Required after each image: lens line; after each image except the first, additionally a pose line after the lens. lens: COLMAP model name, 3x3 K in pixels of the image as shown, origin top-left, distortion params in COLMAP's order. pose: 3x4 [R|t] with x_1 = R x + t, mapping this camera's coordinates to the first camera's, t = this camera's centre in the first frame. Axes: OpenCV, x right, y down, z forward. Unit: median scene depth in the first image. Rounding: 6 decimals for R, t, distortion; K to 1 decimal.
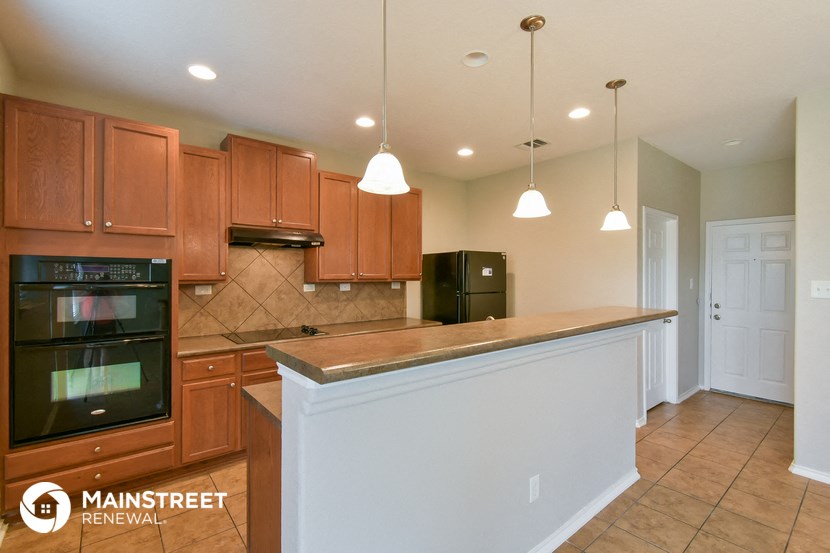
lens RADIAL K [[377.7, 0, 414.1], [0, 377.7, 272.7], [0, 0, 1]] dist [0.005290, 0.000555]
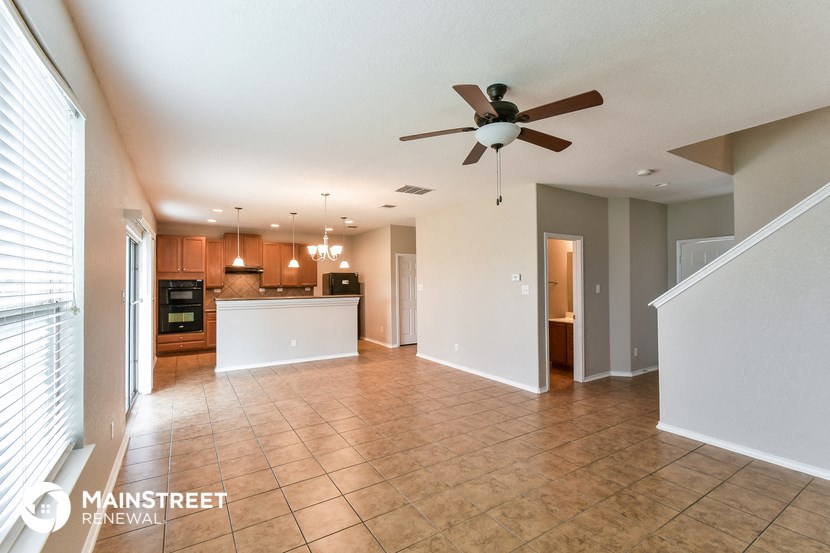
lens RADIAL K [[377.7, 0, 422.4], [0, 377.7, 277.1], [0, 0, 1]] dist [0.005290, 0.000555]
pose [[0.992850, -0.012403, -0.118726, 1.230218], [0.011302, 0.999887, -0.009936, -0.005528], [0.118836, 0.008523, 0.992877, -1.515853]]
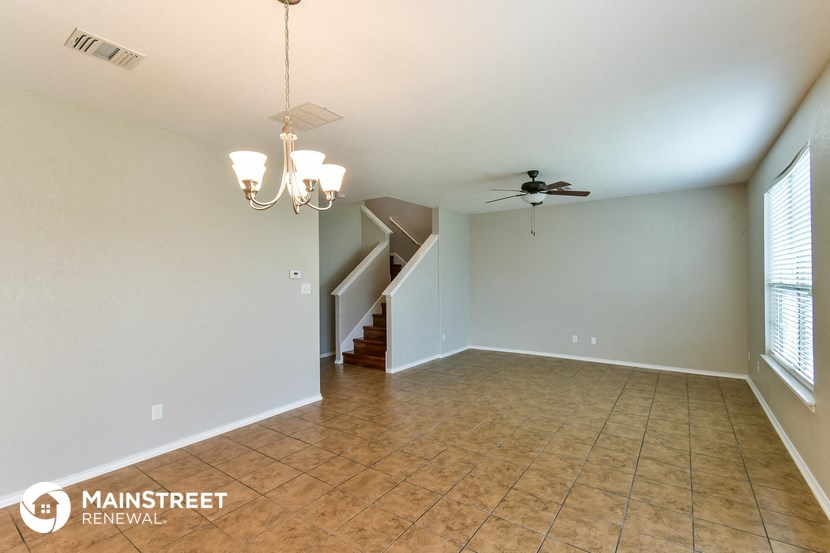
lens RADIAL K [[377.7, 0, 419.8], [0, 377.7, 279.3], [0, 0, 1]] dist [0.005290, 0.000555]
pose [[-0.276620, -0.002512, 0.960976, -3.537822], [0.005353, 0.999977, 0.004155, 0.011411], [-0.960964, 0.006294, -0.276601, 4.916018]]
